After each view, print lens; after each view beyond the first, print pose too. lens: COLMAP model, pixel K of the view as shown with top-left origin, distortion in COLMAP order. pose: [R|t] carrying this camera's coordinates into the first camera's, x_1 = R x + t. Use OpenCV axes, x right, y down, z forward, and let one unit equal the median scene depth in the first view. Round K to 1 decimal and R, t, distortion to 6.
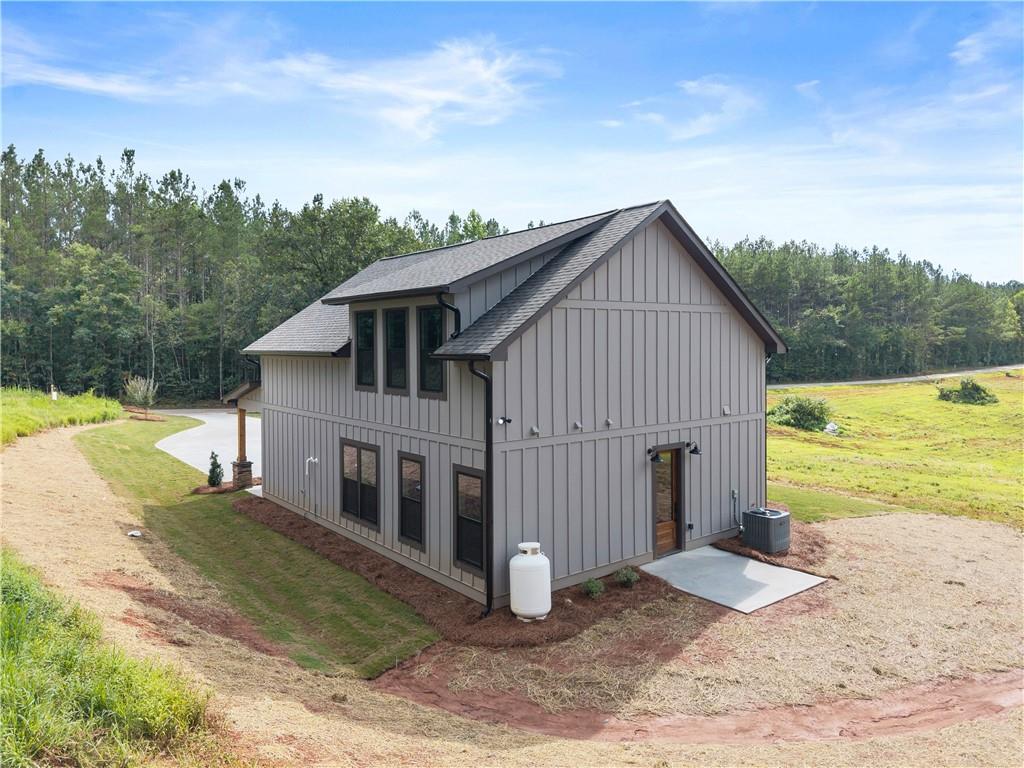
lens RADIAL K [[703.1, 0, 504.7], [0, 703.1, 355.6], [0, 0, 1]] dist [0.006544, -0.001890]
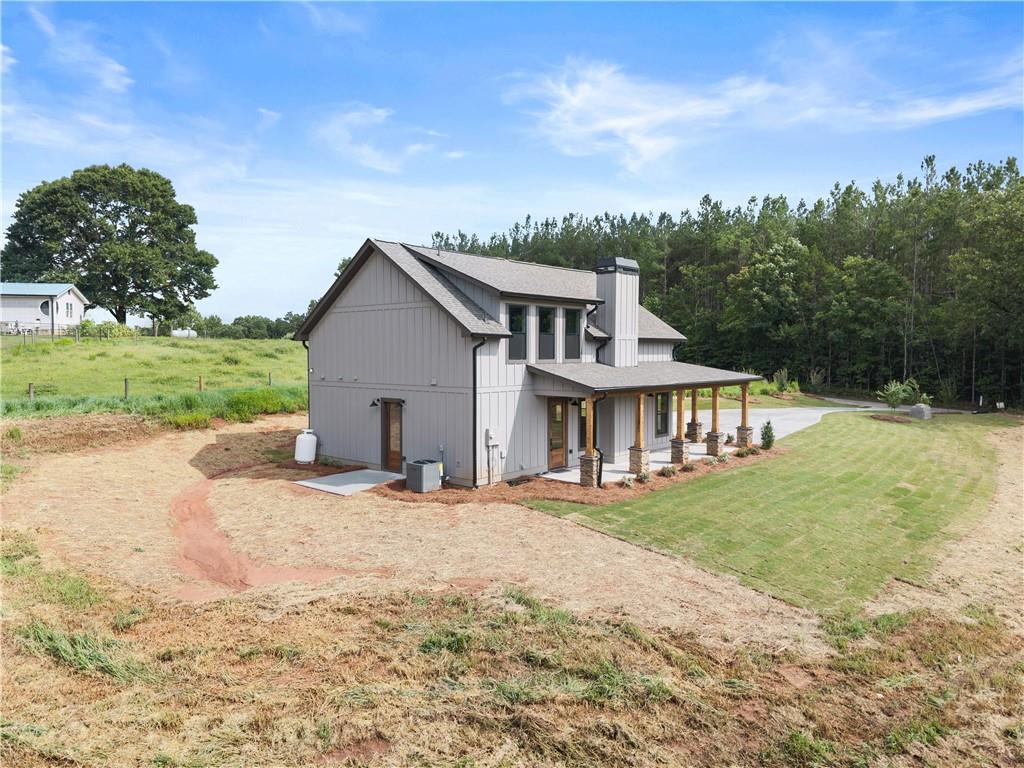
lens RADIAL K [[703.1, 0, 504.7], [0, 703.1, 355.6], [0, 0, 1]] dist [0.006544, -0.001890]
pose [[0.192336, 0.012381, -0.981251, 1.199051], [-0.017887, 0.999799, 0.009109, 0.010888], [0.981166, 0.015800, 0.192518, 0.627792]]
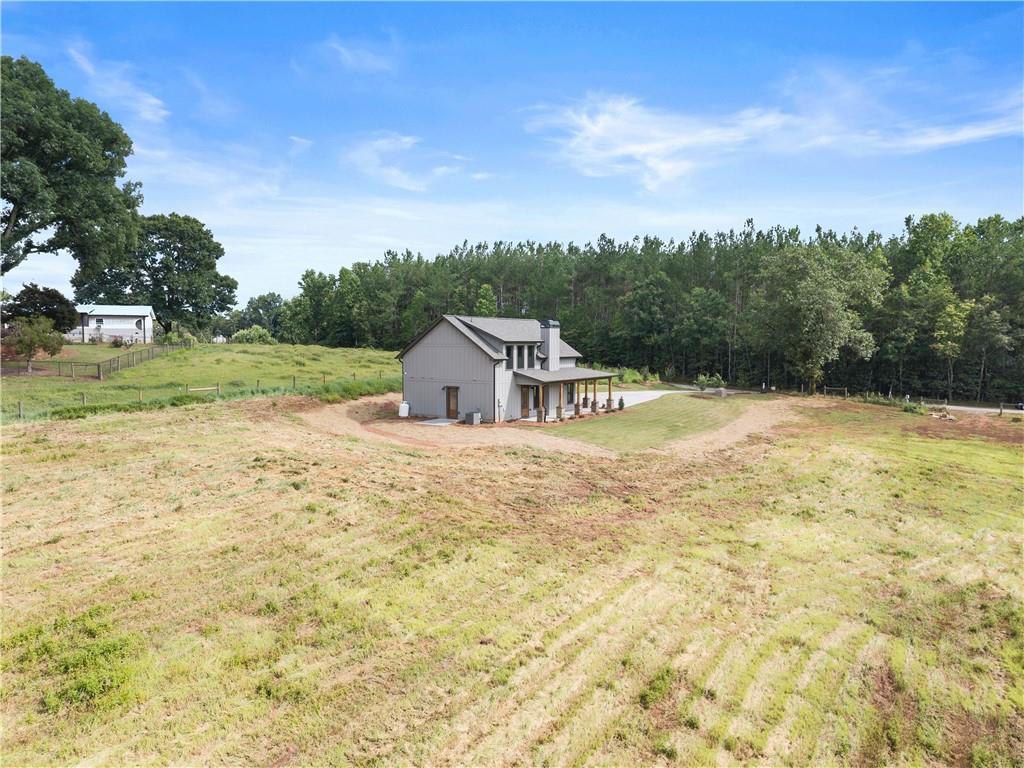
lens RADIAL K [[703.1, 0, 504.7], [0, 703.1, 355.6], [0, 0, 1]] dist [0.006544, -0.001890]
pose [[0.314669, 0.027106, -0.948814, 2.404974], [-0.018530, 0.999577, 0.022411, -0.070288], [0.949020, 0.010529, 0.315039, 0.097148]]
